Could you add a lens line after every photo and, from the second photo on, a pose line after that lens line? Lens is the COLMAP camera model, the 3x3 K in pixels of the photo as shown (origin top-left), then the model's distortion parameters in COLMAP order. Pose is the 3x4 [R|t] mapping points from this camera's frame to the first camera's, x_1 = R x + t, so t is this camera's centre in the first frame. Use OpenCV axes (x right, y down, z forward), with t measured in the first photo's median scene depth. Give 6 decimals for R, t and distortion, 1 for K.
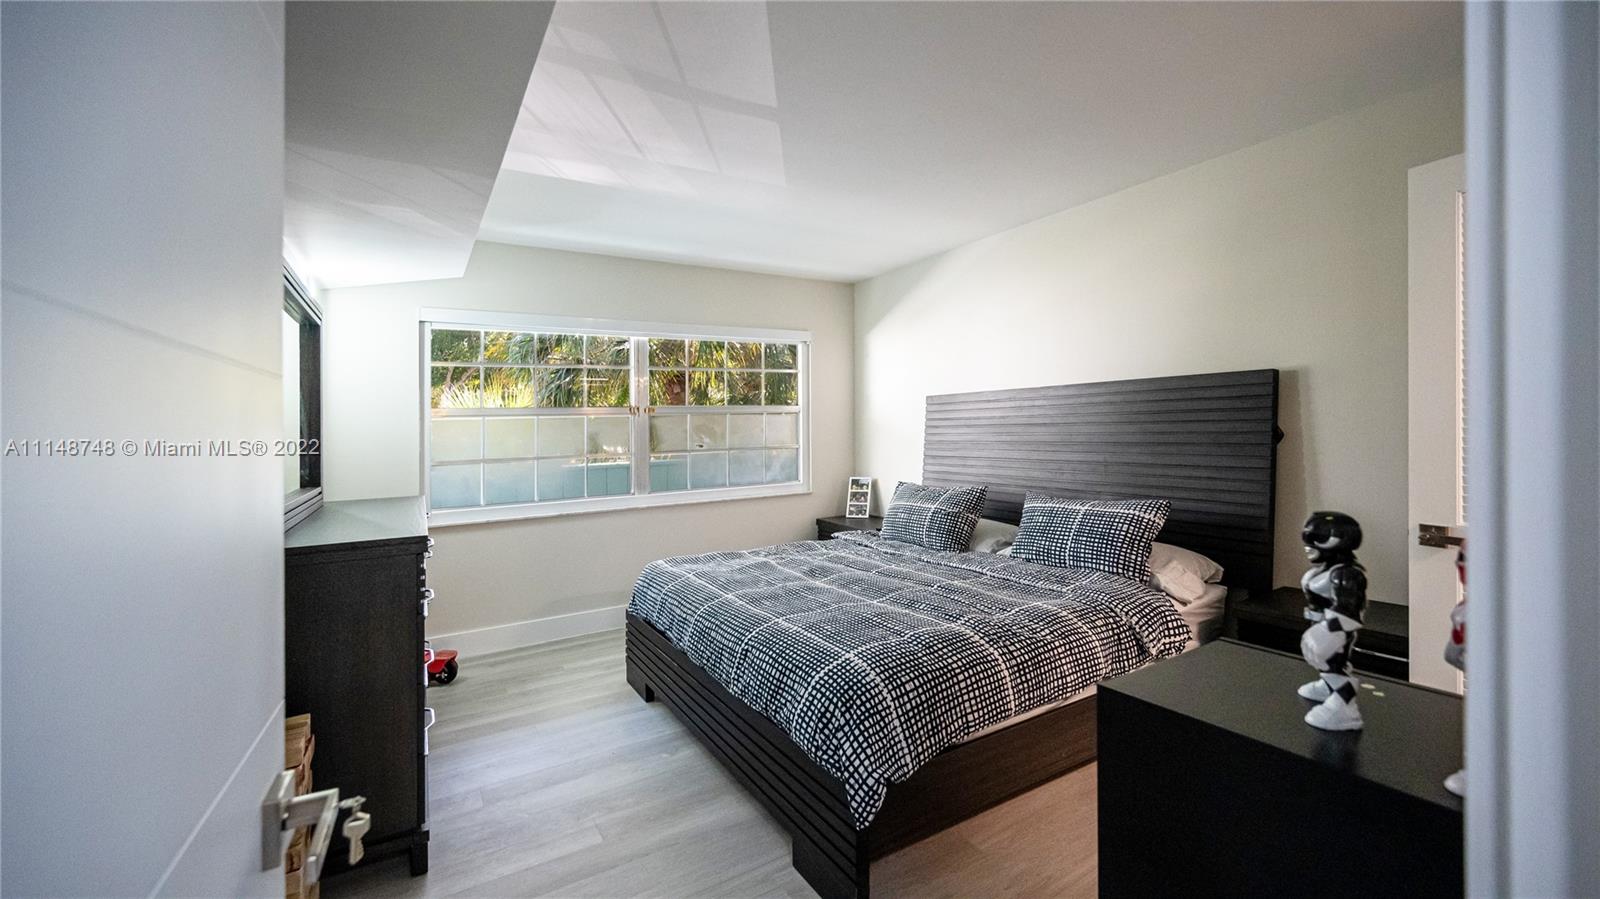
lens RADIAL K [[640.2, 0, 796.2], [0, 640.2, 477.1], [0, 0, 1]] dist [0.000410, 0.000013]
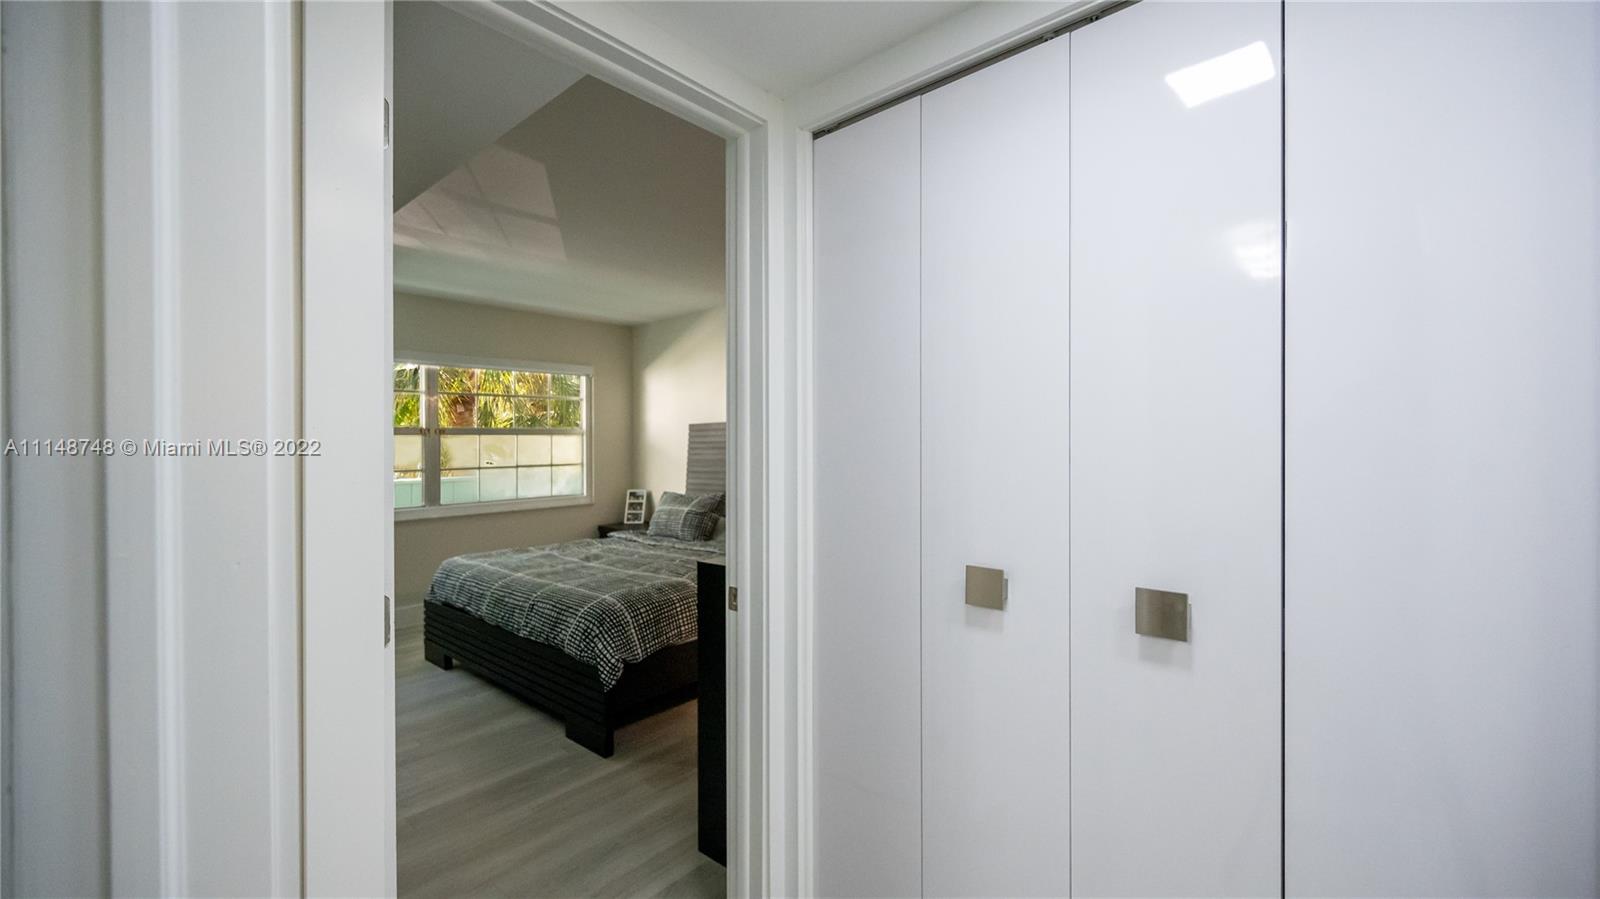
lens RADIAL K [[640.2, 0, 796.2], [0, 640.2, 477.1], [0, 0, 1]] dist [0.000410, 0.000013]
pose [[0.952389, -0.002976, 0.304873, 0.035498], [0.013232, 0.999414, -0.031580, 0.032538], [-0.304600, 0.034111, 0.951869, -0.413652]]
